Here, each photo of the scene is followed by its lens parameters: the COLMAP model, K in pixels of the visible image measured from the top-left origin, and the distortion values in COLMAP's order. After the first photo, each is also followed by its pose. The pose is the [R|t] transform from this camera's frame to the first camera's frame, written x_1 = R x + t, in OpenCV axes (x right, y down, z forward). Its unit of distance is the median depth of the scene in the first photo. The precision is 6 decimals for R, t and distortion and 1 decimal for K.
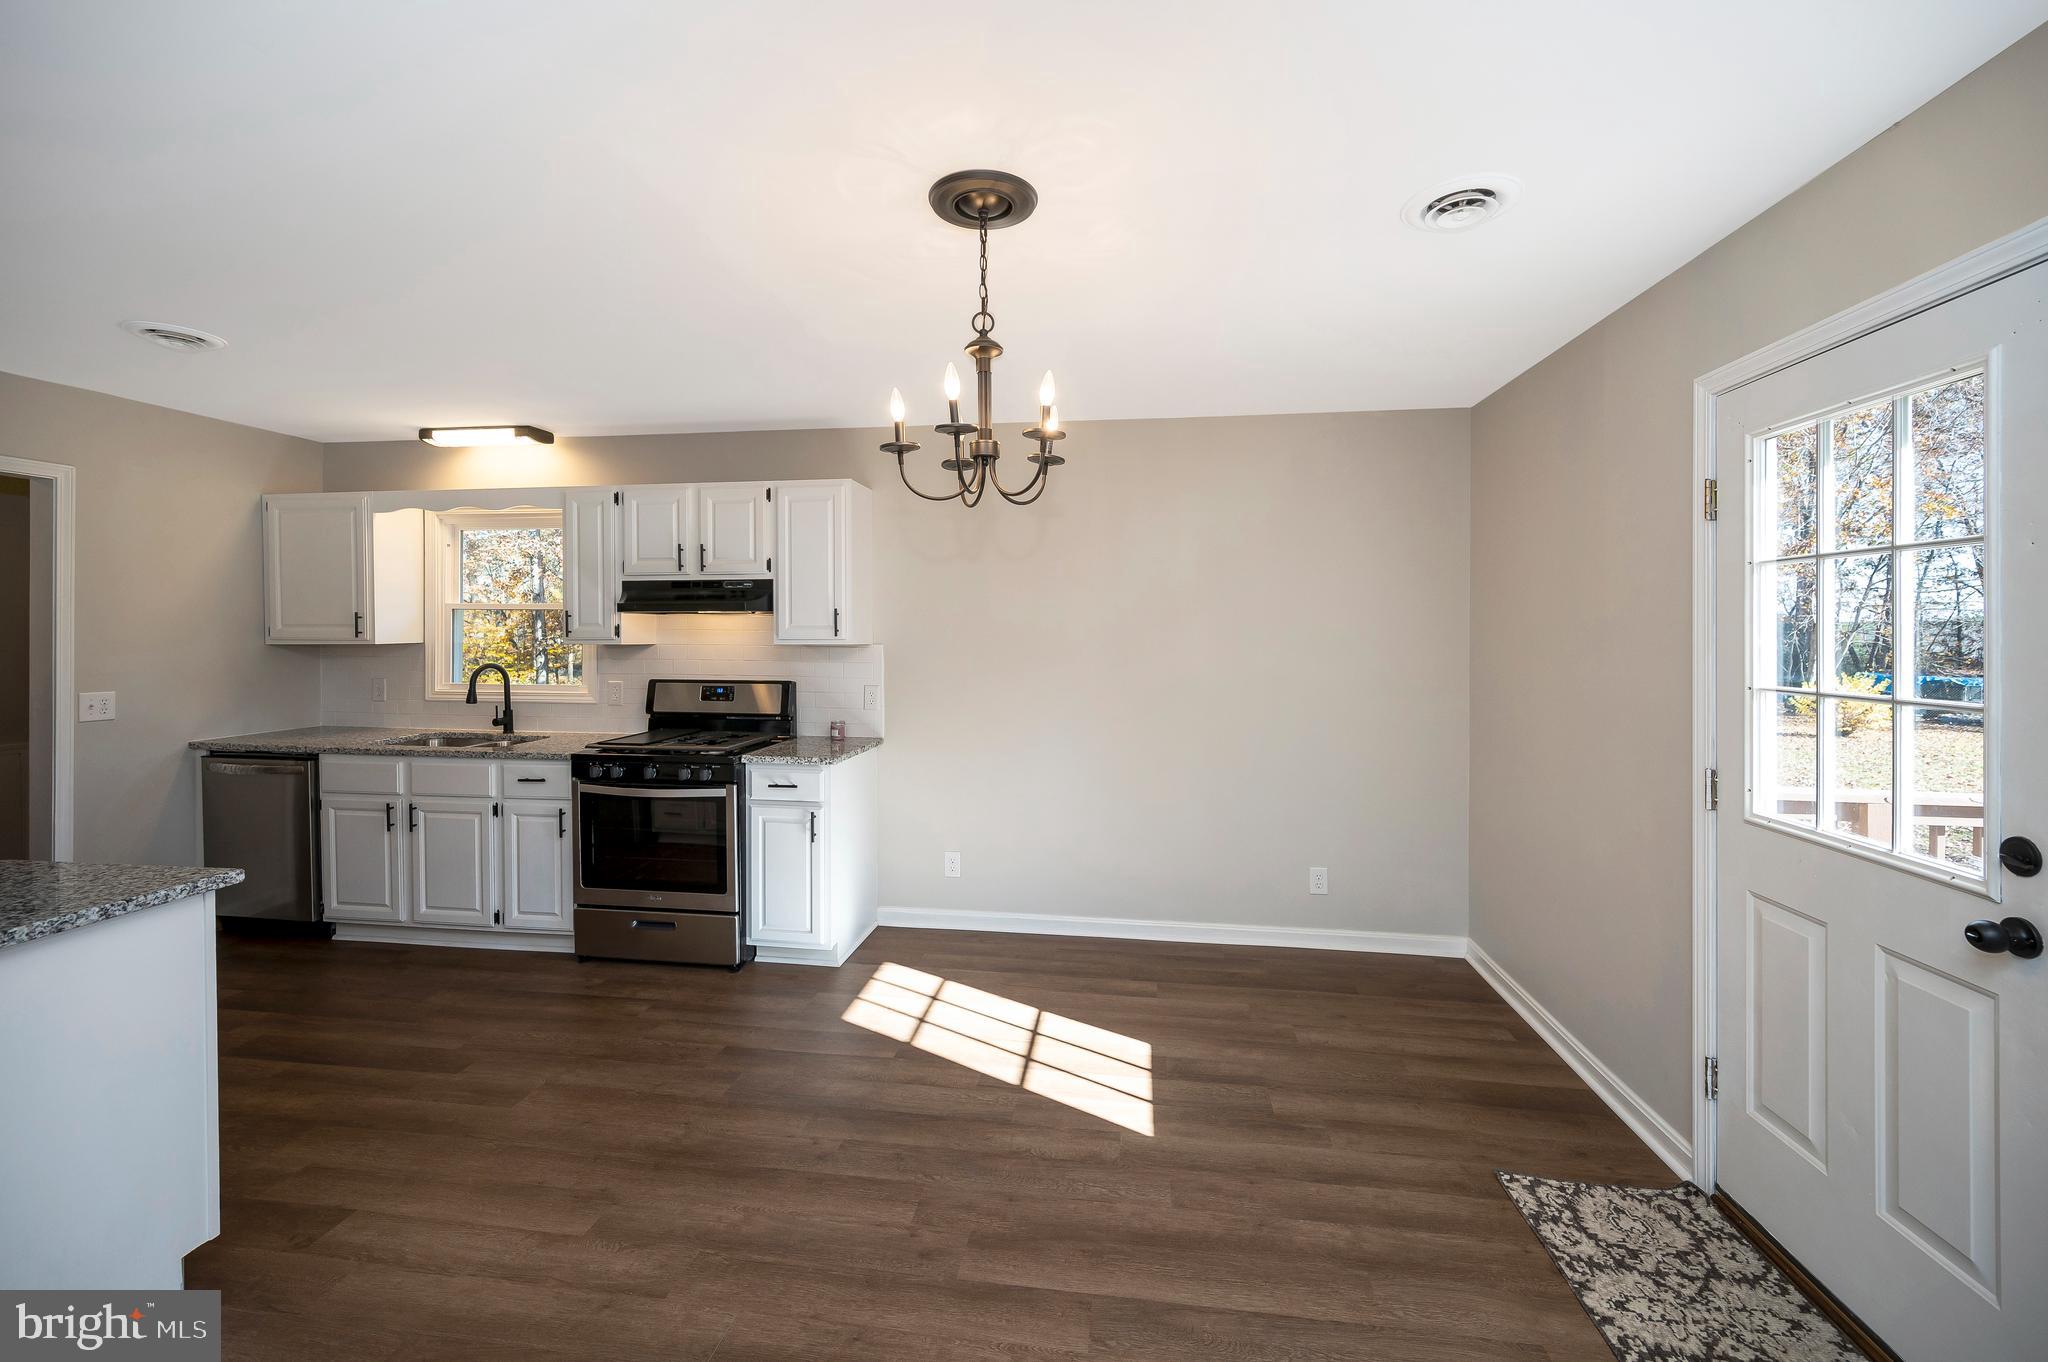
lens RADIAL K [[829.6, 0, 1028.0], [0, 829.6, 624.5], [0, 0, 1]] dist [0.001126, -0.000566]
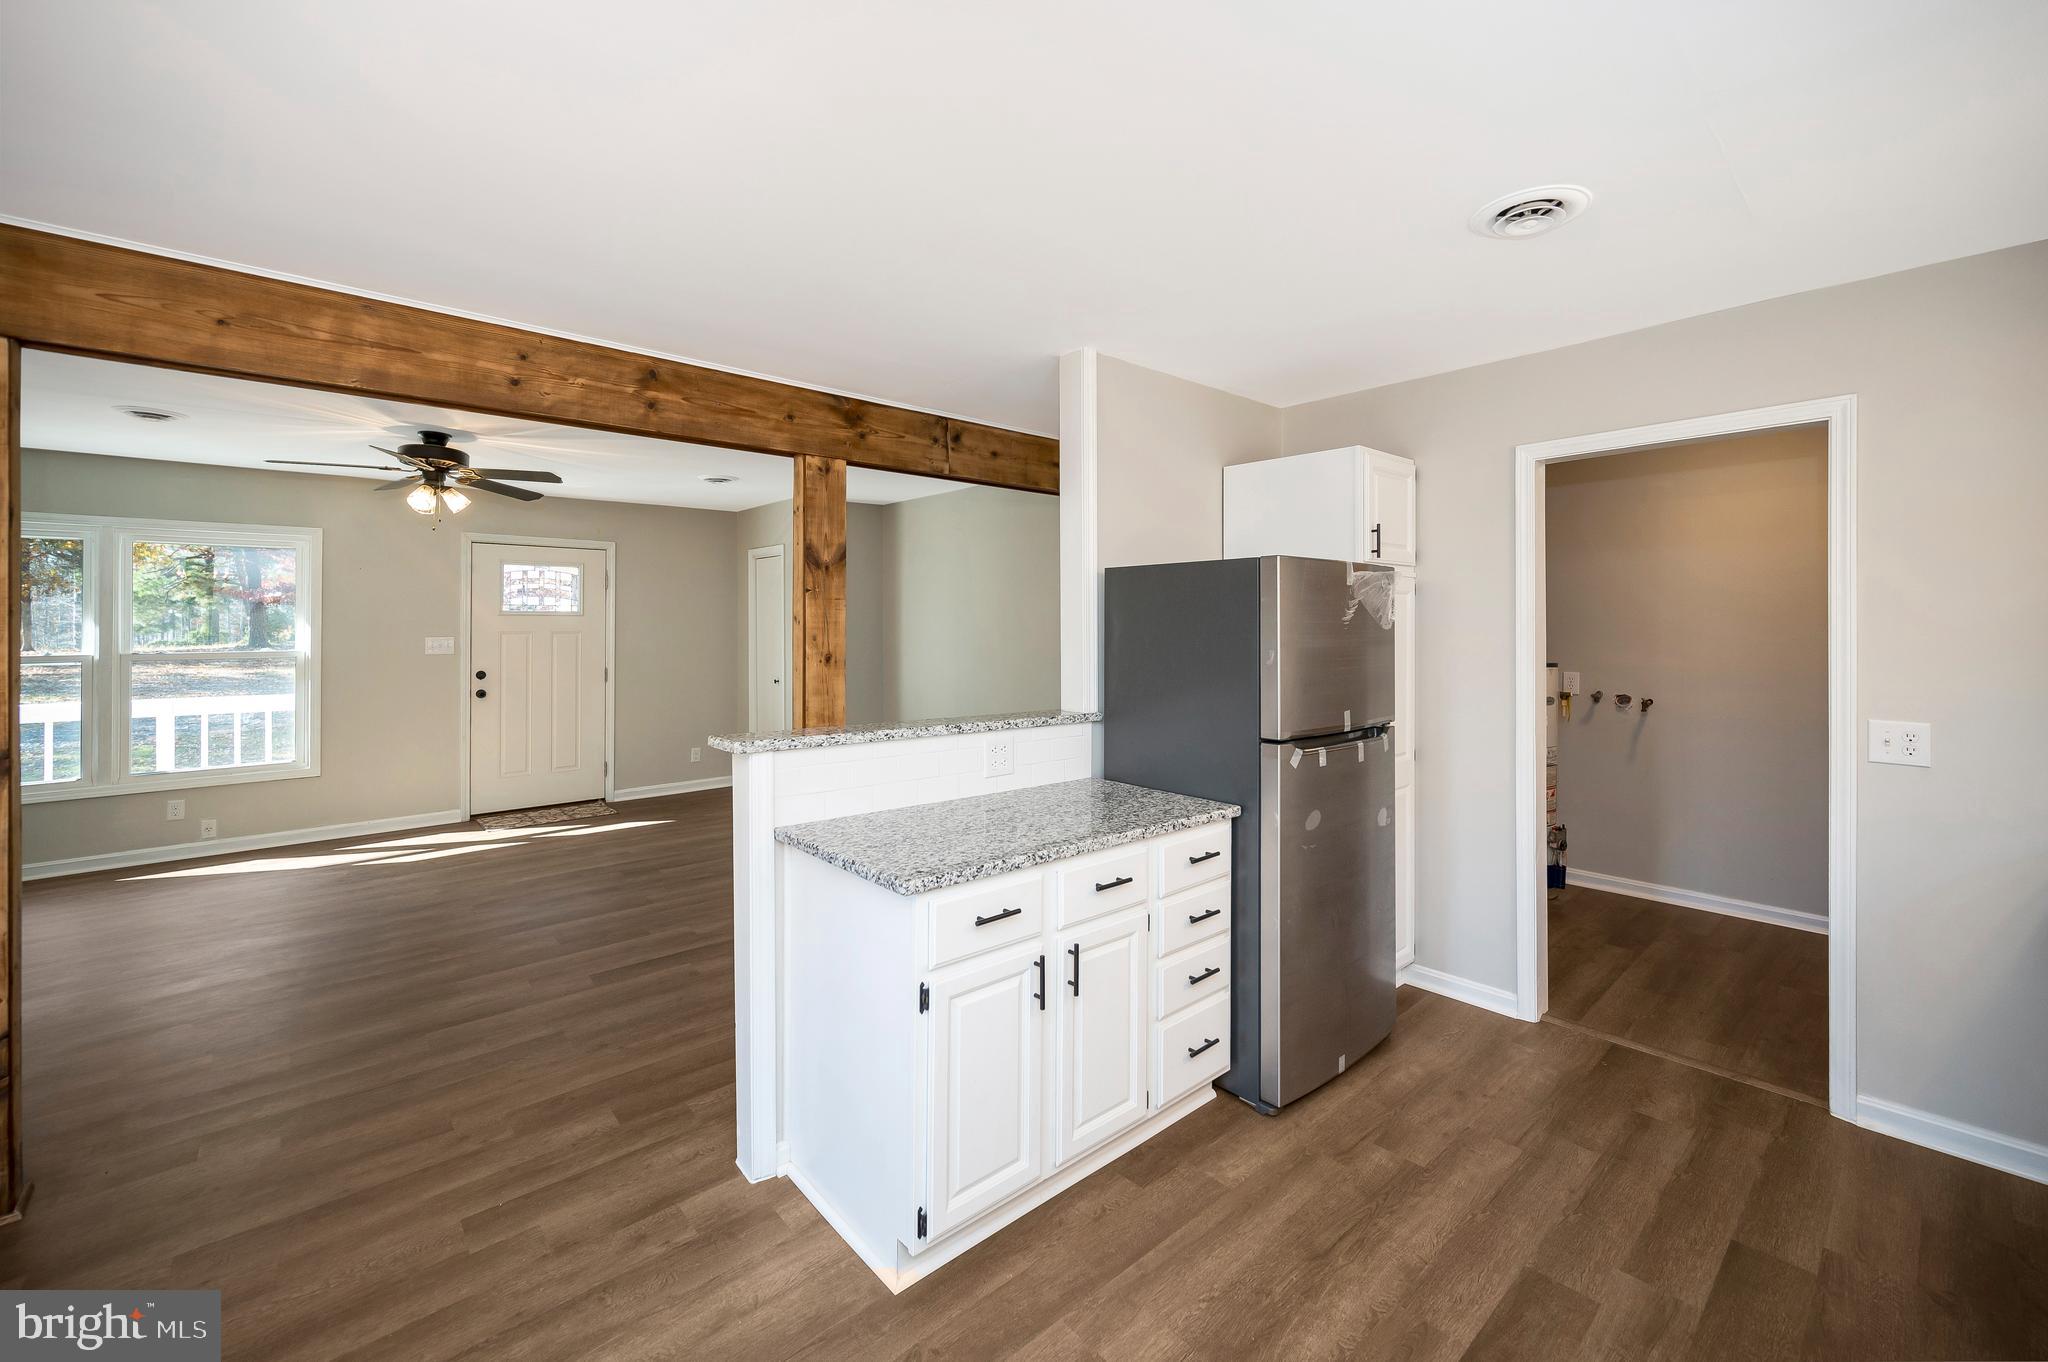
lens RADIAL K [[829.6, 0, 1028.0], [0, 829.6, 624.5], [0, 0, 1]] dist [0.001126, -0.000566]
pose [[-0.647568, -0.000134, -0.762008, -0.160303], [0.004578, 0.999981, -0.004066, 0.003496], [0.761994, -0.006122, -0.647555, 0.839710]]
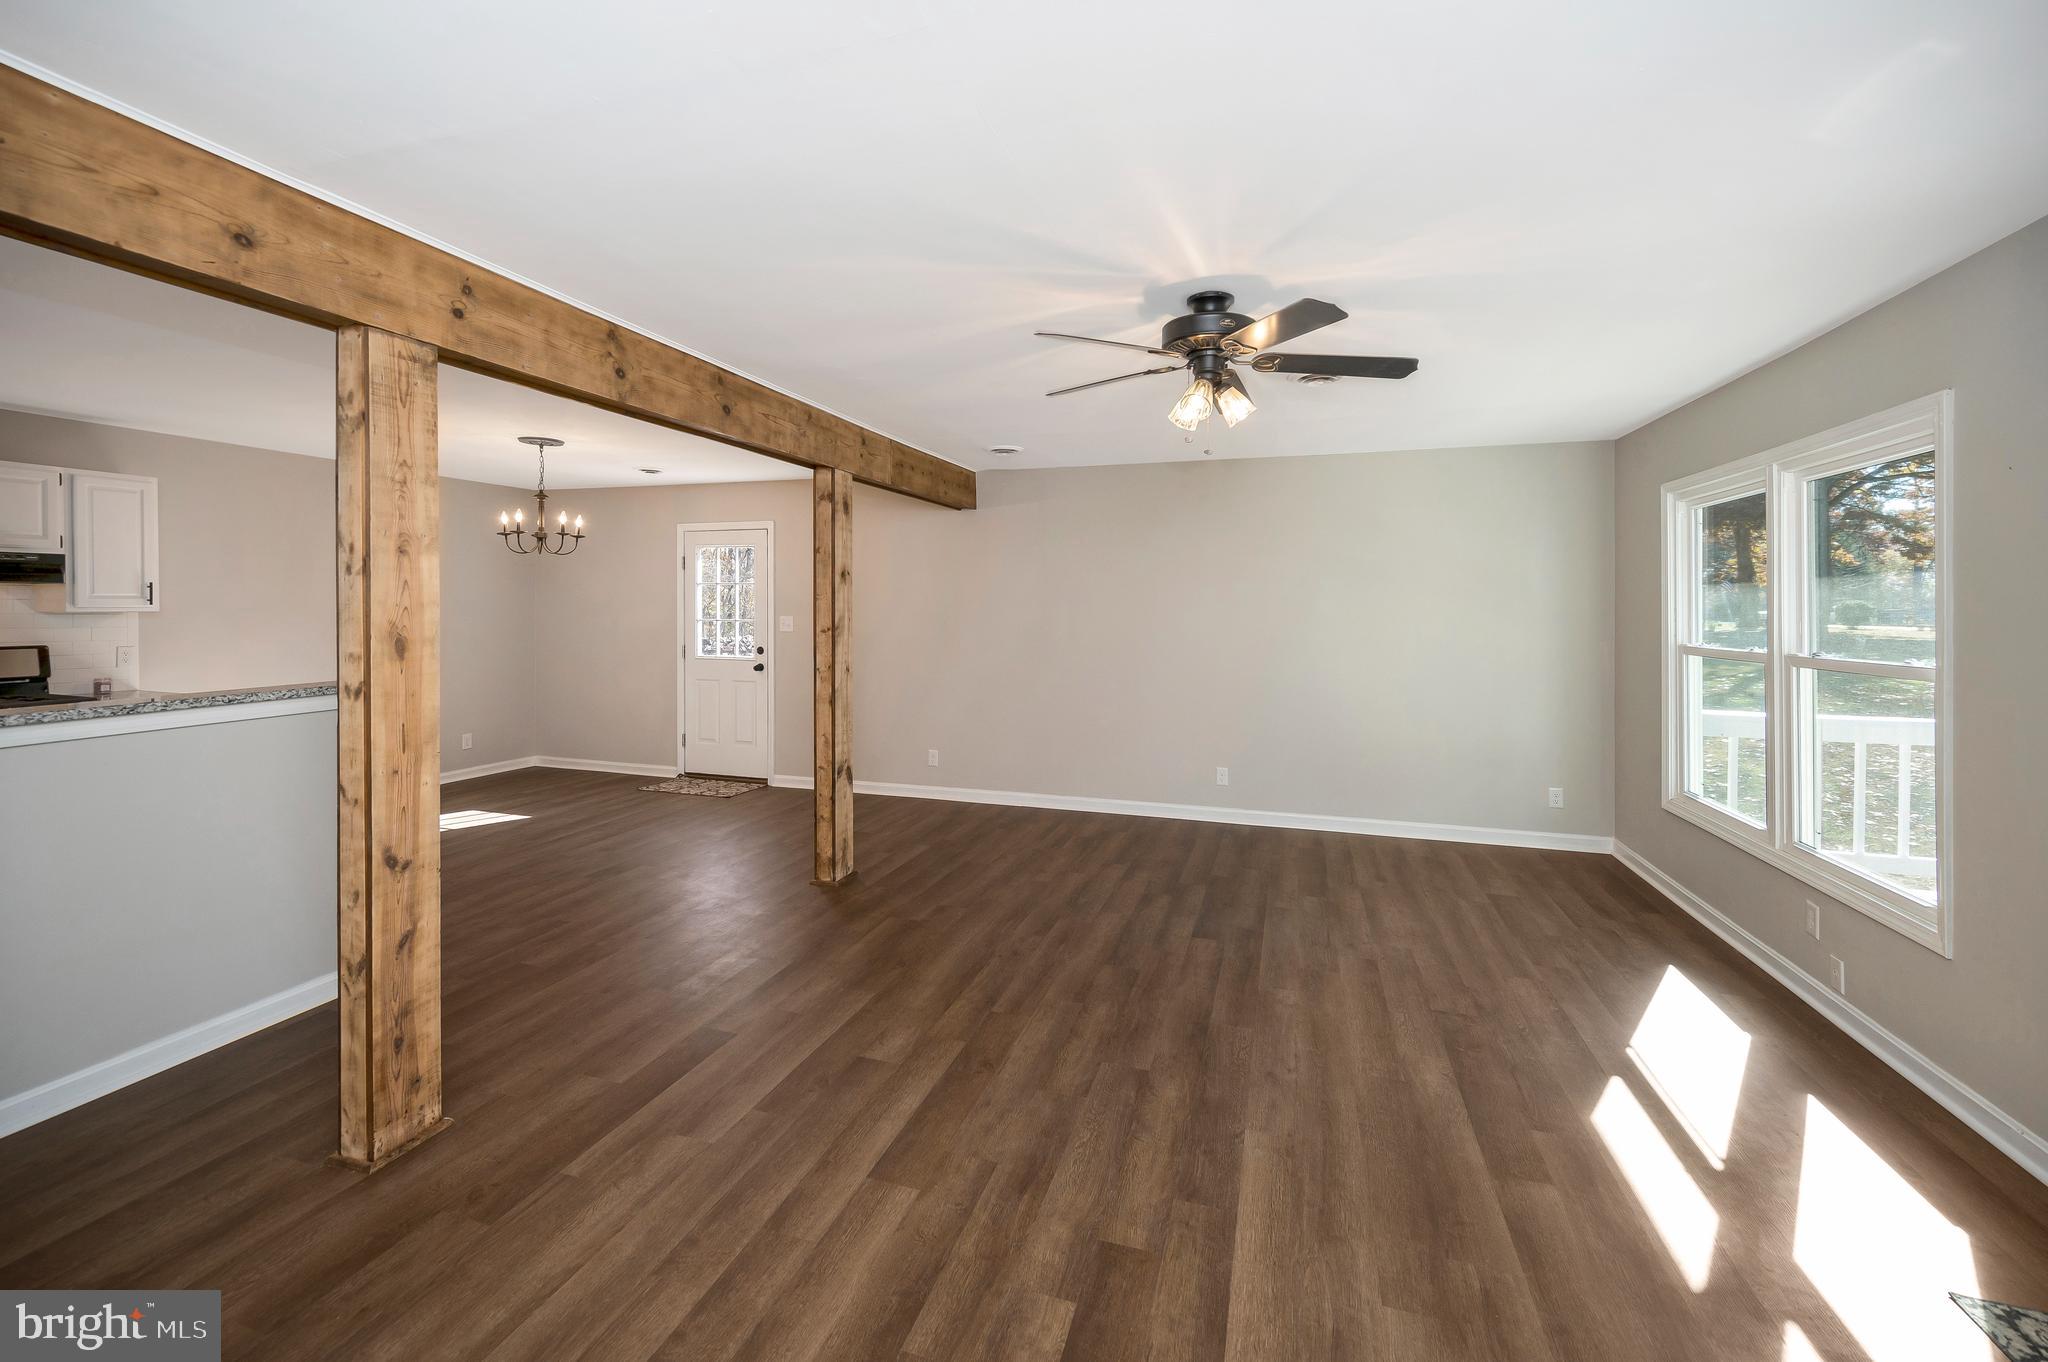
lens RADIAL K [[849.0, 0, 1022.8], [0, 849.0, 600.5], [0, 0, 1]] dist [0.003016, 0.000215]
pose [[0.173209, 0.005878, 0.984868, -1.246156], [-0.012648, 0.999913, -0.003743, -0.004203], [-0.984804, -0.011808, 0.173268, -0.496300]]
